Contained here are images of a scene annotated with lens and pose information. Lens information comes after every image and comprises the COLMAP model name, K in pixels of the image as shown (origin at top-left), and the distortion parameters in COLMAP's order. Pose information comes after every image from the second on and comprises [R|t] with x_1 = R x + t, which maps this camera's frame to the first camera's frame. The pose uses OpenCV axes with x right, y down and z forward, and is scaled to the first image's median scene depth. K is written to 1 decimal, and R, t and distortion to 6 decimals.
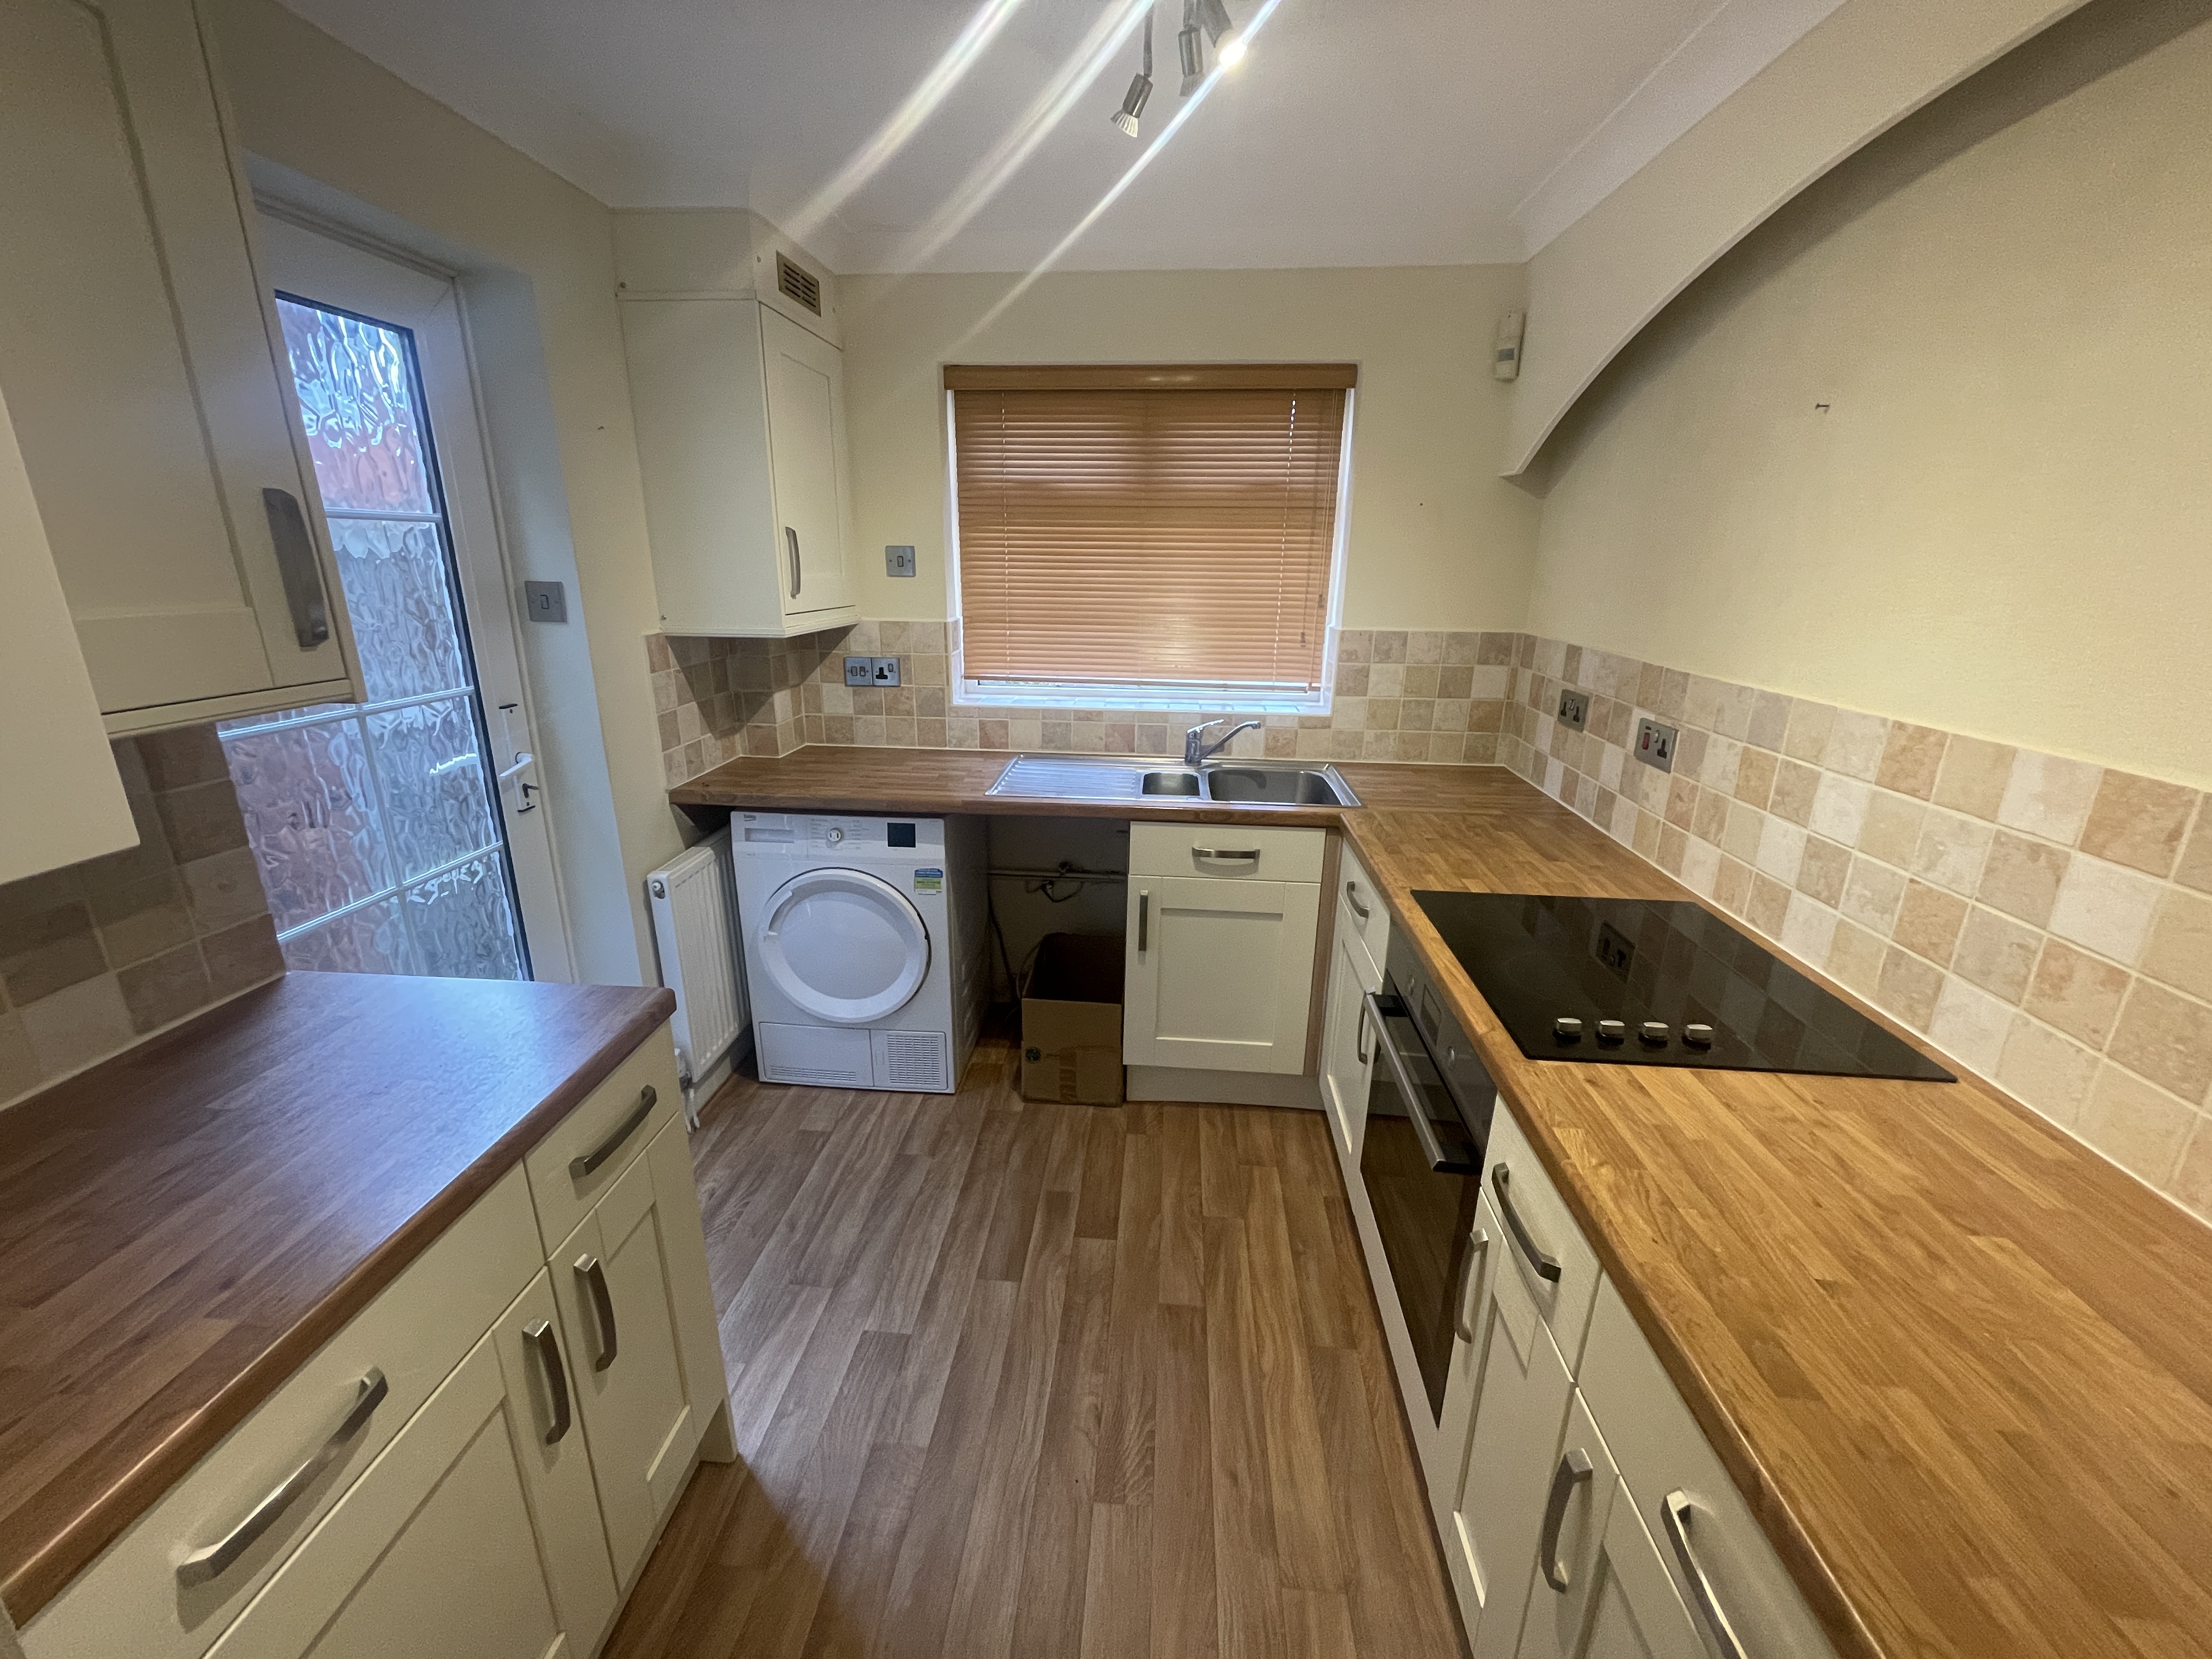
lens RADIAL K [[899.1, 0, 1096.0], [0, 899.1, 829.0], [0, 0, 1]] dist [0.011021, 0.000760]
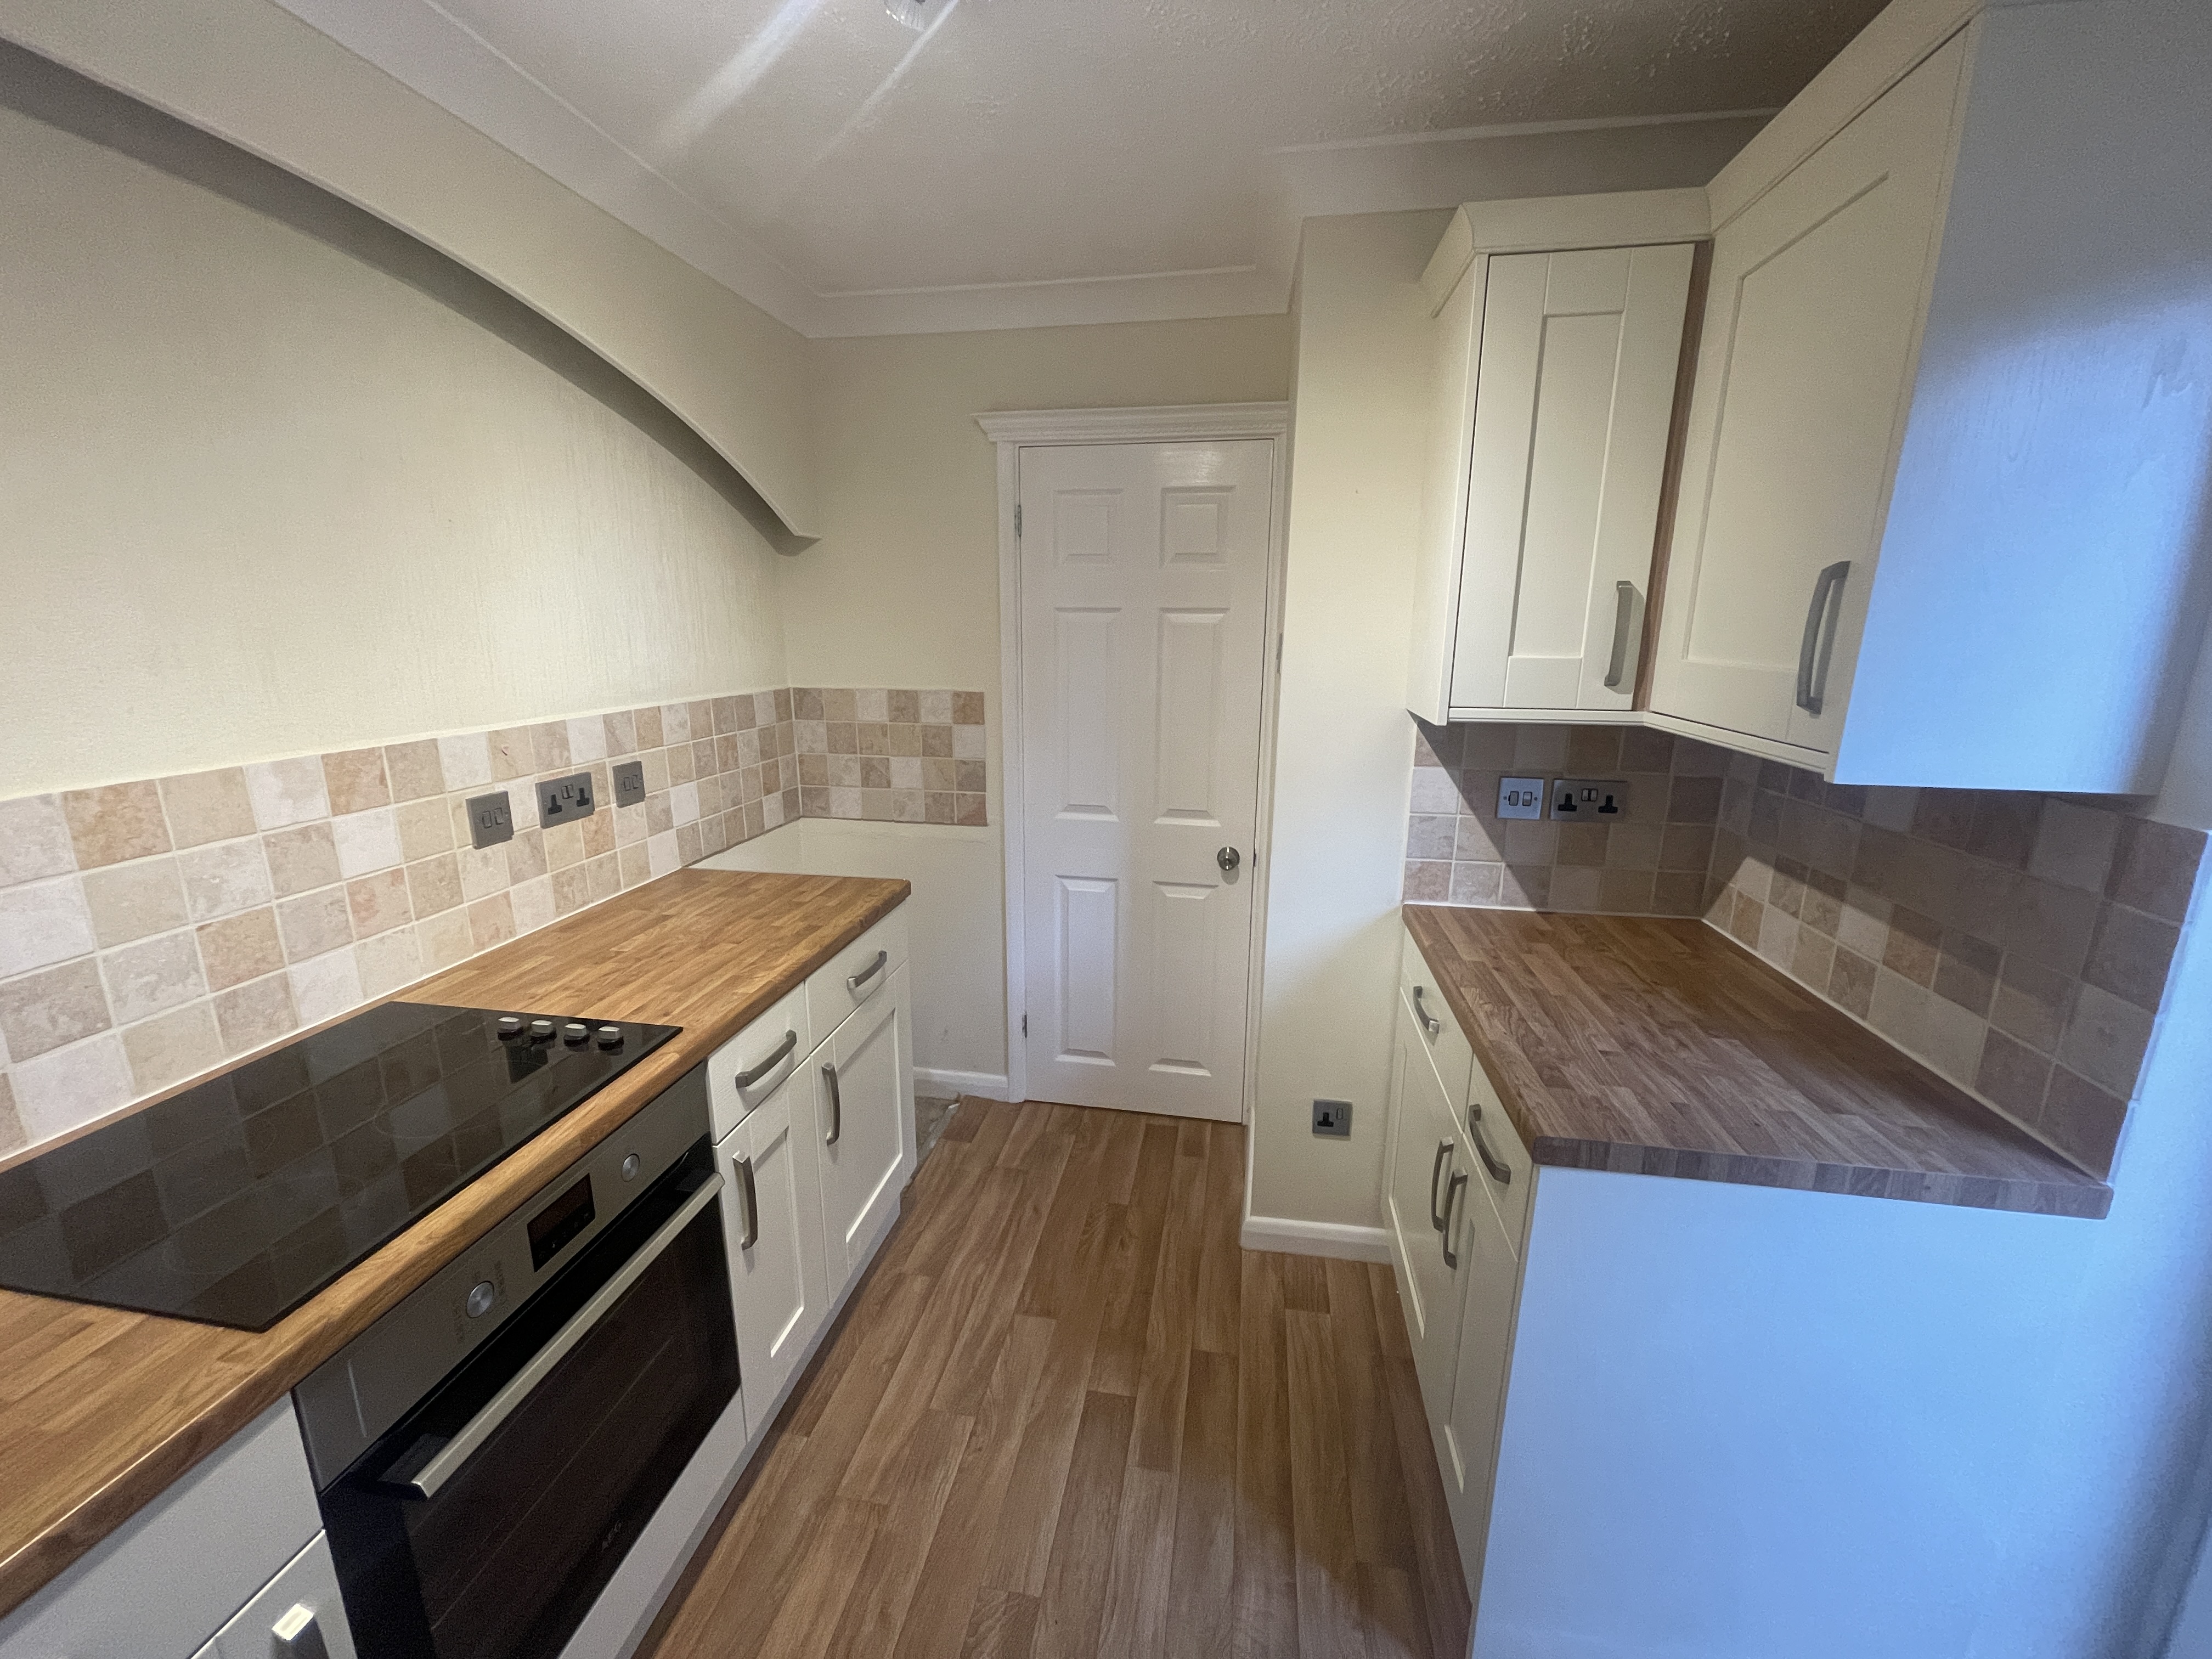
lens RADIAL K [[899.1, 0, 1095.7], [0, 899.1, 827.8], [0, 0, 1]] dist [0.011021, 0.000760]
pose [[-0.996194, -0.034788, 0.079920, -0.140884], [0.010291, 0.863543, 0.504171, -0.561529], [-0.086554, 0.503074, -0.859898, 1.846711]]
